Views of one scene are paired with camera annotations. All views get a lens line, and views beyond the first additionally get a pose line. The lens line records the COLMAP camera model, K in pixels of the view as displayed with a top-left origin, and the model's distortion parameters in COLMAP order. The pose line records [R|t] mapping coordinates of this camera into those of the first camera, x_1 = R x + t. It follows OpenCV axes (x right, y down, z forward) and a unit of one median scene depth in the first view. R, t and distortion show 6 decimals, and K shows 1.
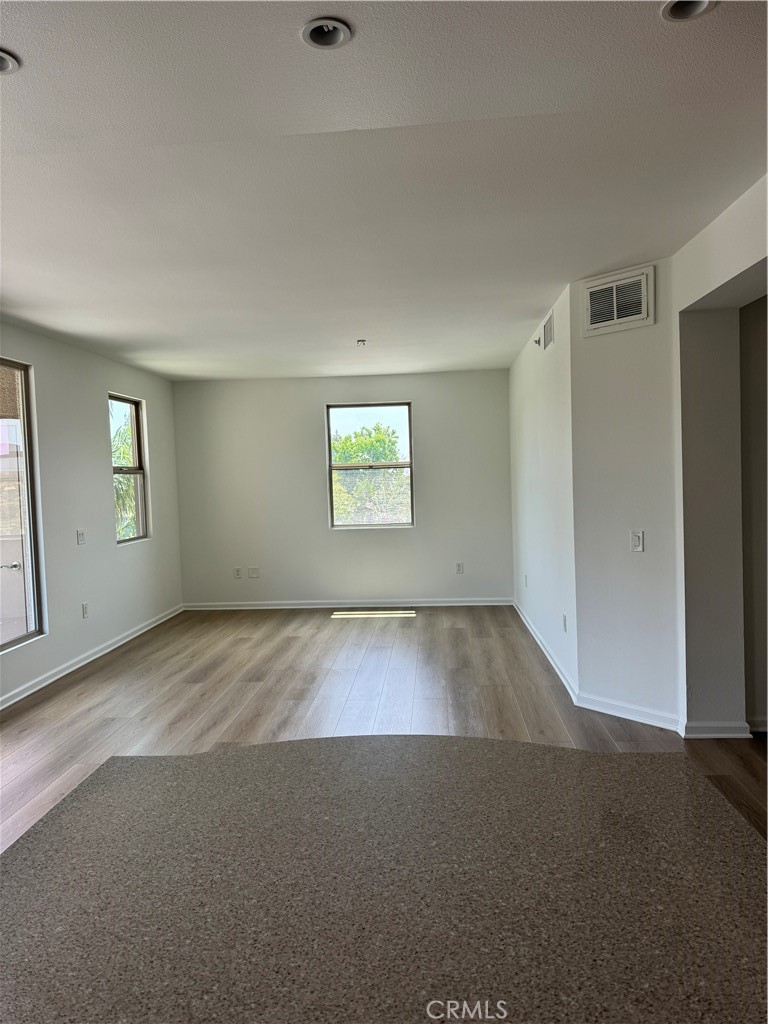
lens RADIAL K [[720.2, 0, 385.2], [0, 720.2, 513.8], [0, 0, 1]] dist [0.075551, -0.099054]
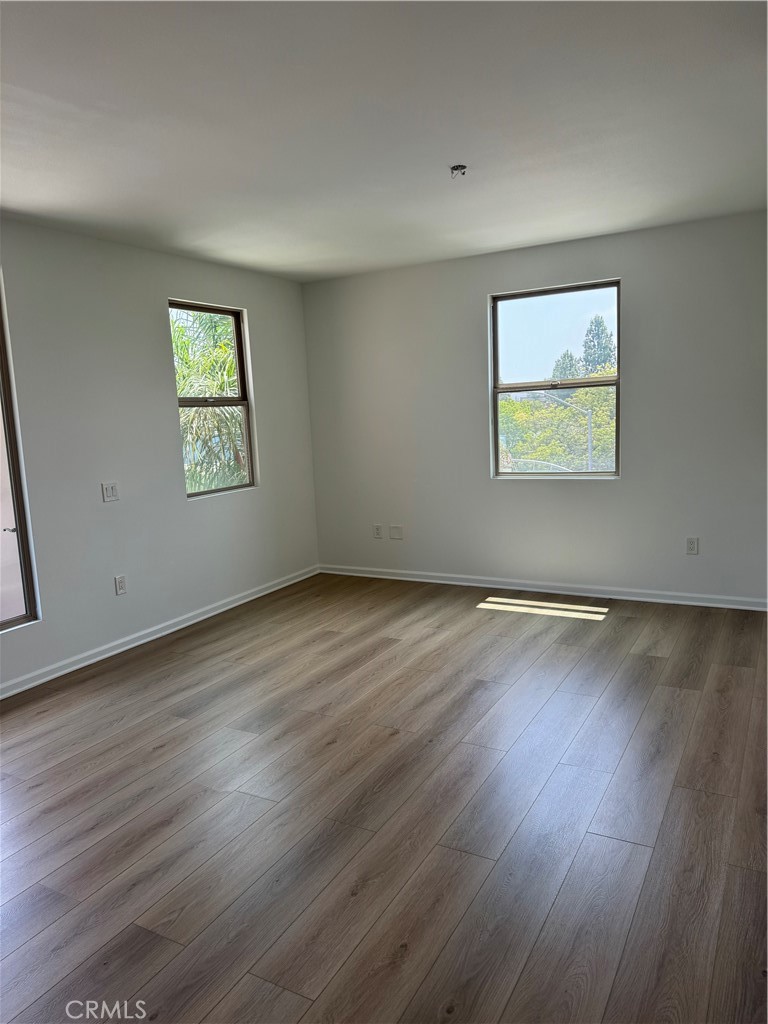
lens RADIAL K [[720.2, 0, 382.7], [0, 720.2, 519.1], [0, 0, 1]] dist [0.075551, -0.099054]
pose [[0.903526, 0.051060, -0.425480, 0.174662], [0.000036, 0.992867, 0.119227, -0.031854], [0.428533, -0.107740, 0.897079, 0.430969]]
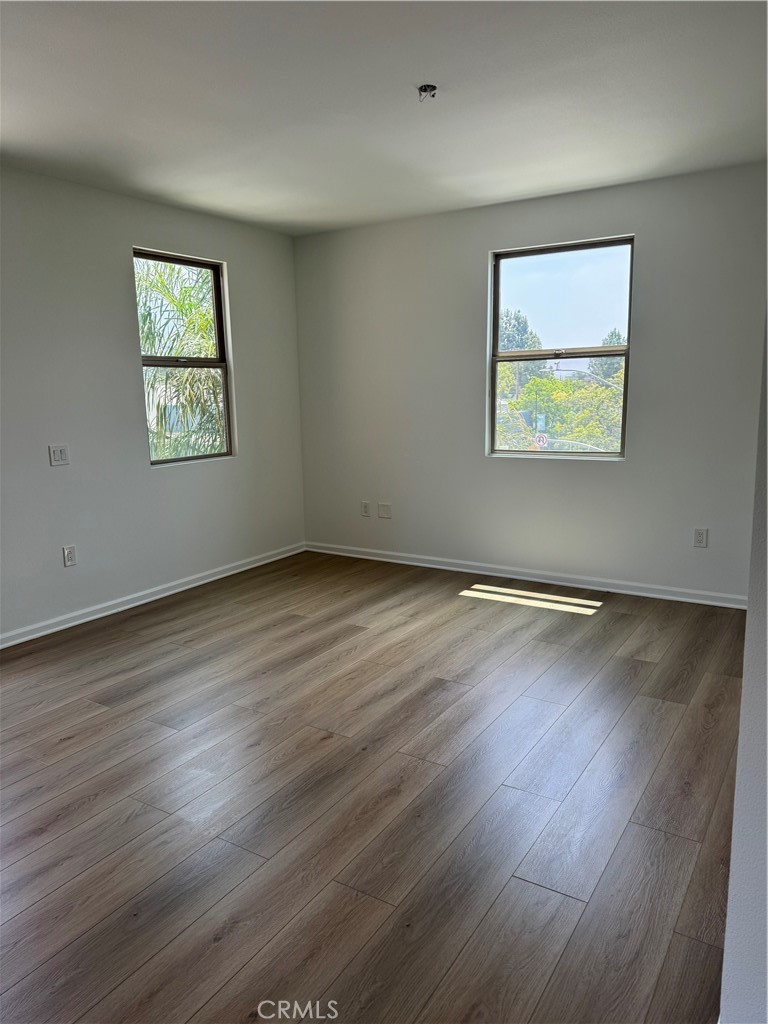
lens RADIAL K [[720.2, 0, 383.7], [0, 720.2, 521.9], [0, 0, 1]] dist [0.075551, -0.099054]
pose [[0.878293, 0.100436, -0.467454, 0.204728], [-0.029983, 0.987333, 0.155801, -0.024908], [0.477181, -0.122824, 0.870180, 0.524006]]
